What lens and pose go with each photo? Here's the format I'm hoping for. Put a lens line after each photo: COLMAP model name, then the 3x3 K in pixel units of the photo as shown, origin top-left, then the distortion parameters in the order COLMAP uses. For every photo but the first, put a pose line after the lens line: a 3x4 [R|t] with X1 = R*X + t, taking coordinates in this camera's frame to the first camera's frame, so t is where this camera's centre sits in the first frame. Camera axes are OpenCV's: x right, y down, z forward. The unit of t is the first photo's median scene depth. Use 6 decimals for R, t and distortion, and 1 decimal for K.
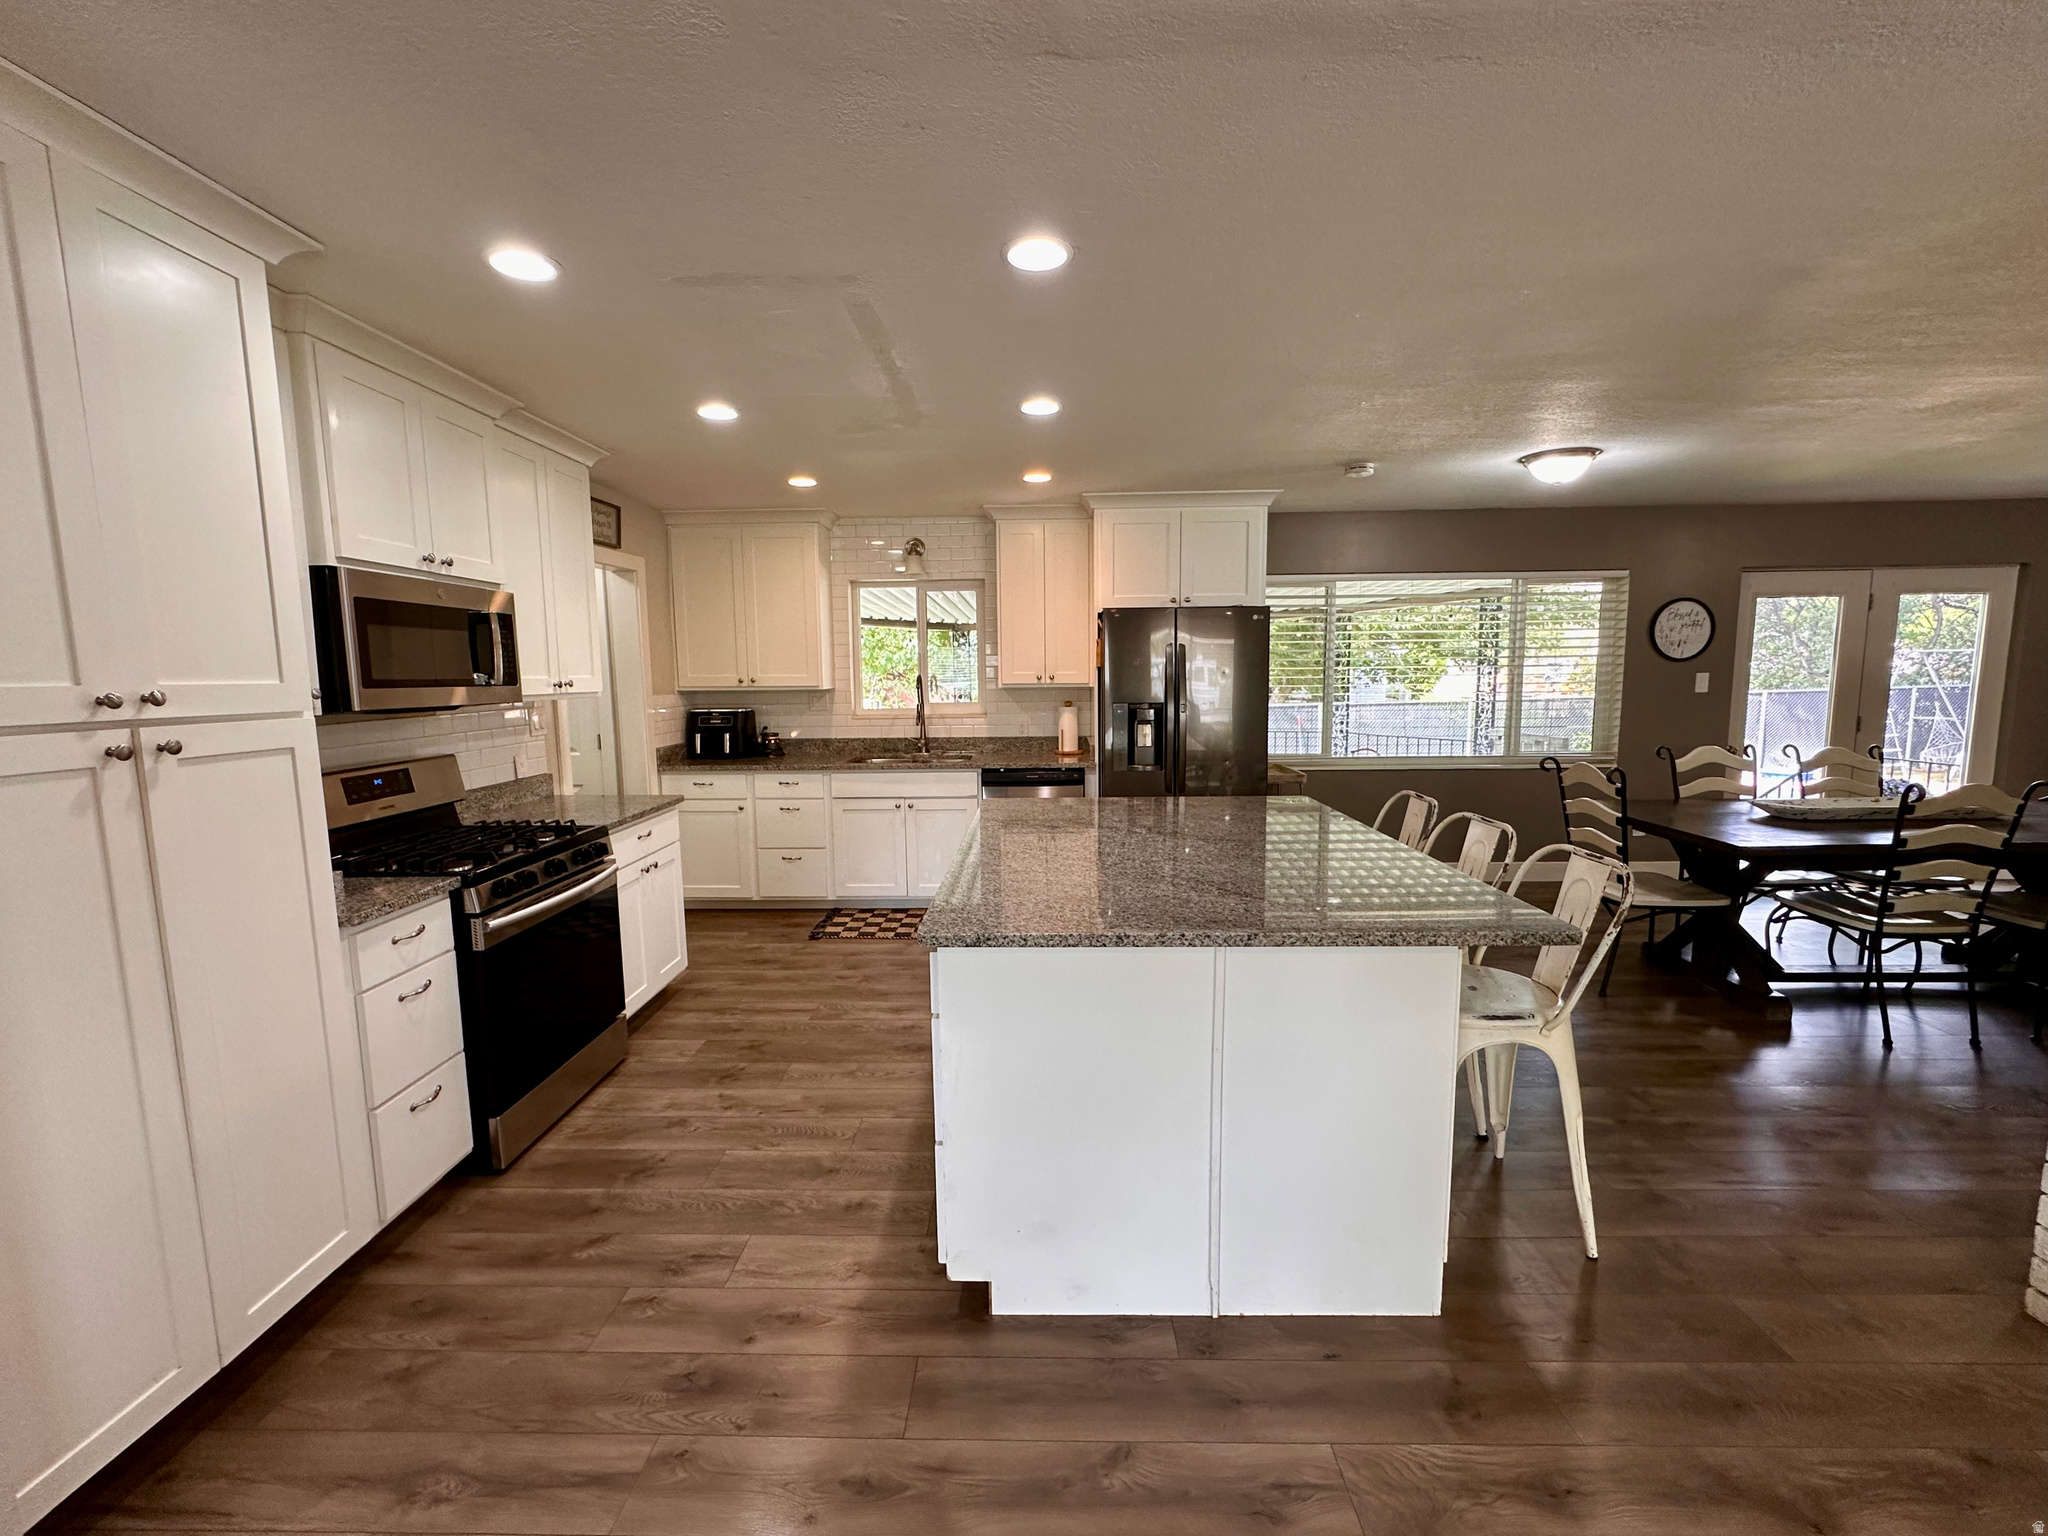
lens RADIAL K [[827.6, 0, 1012.6], [0, 827.6, 766.0], [0, 0, 1]] dist [0.001455, 0.000117]
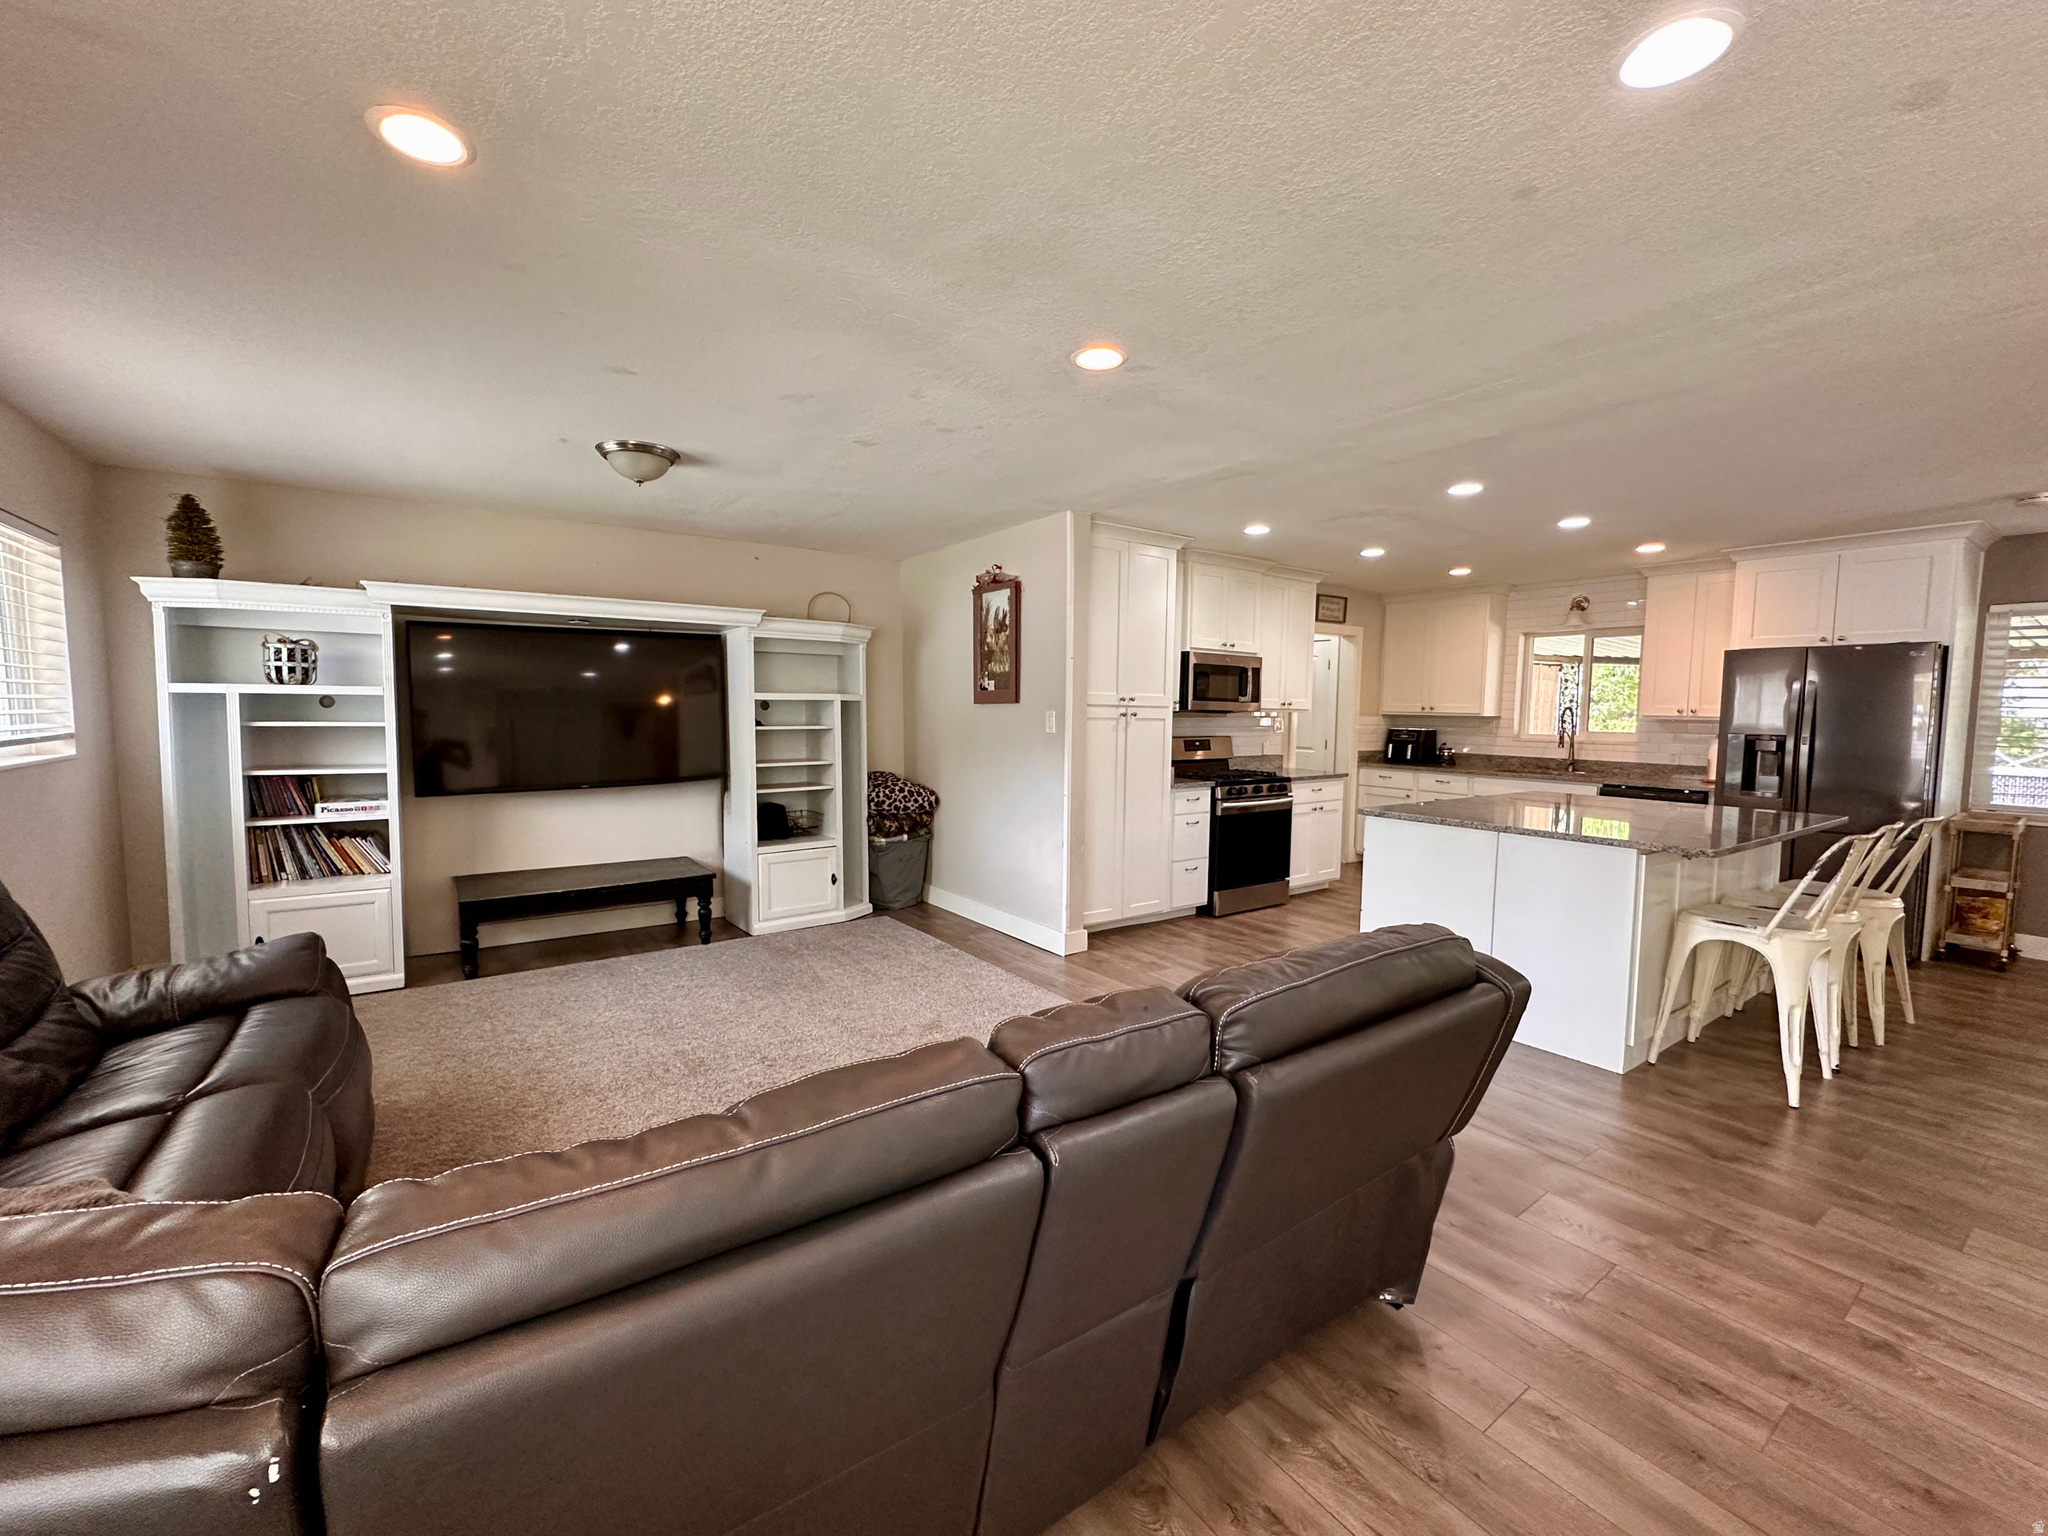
lens RADIAL K [[827.6, 0, 1012.6], [0, 827.6, 766.0], [0, 0, 1]] dist [0.001455, 0.000117]
pose [[0.589781, 0.078752, -0.803714, 0.557659], [-0.117028, 0.993063, 0.011428, 0.084409], [0.799039, 0.087316, 0.594906, -0.543897]]
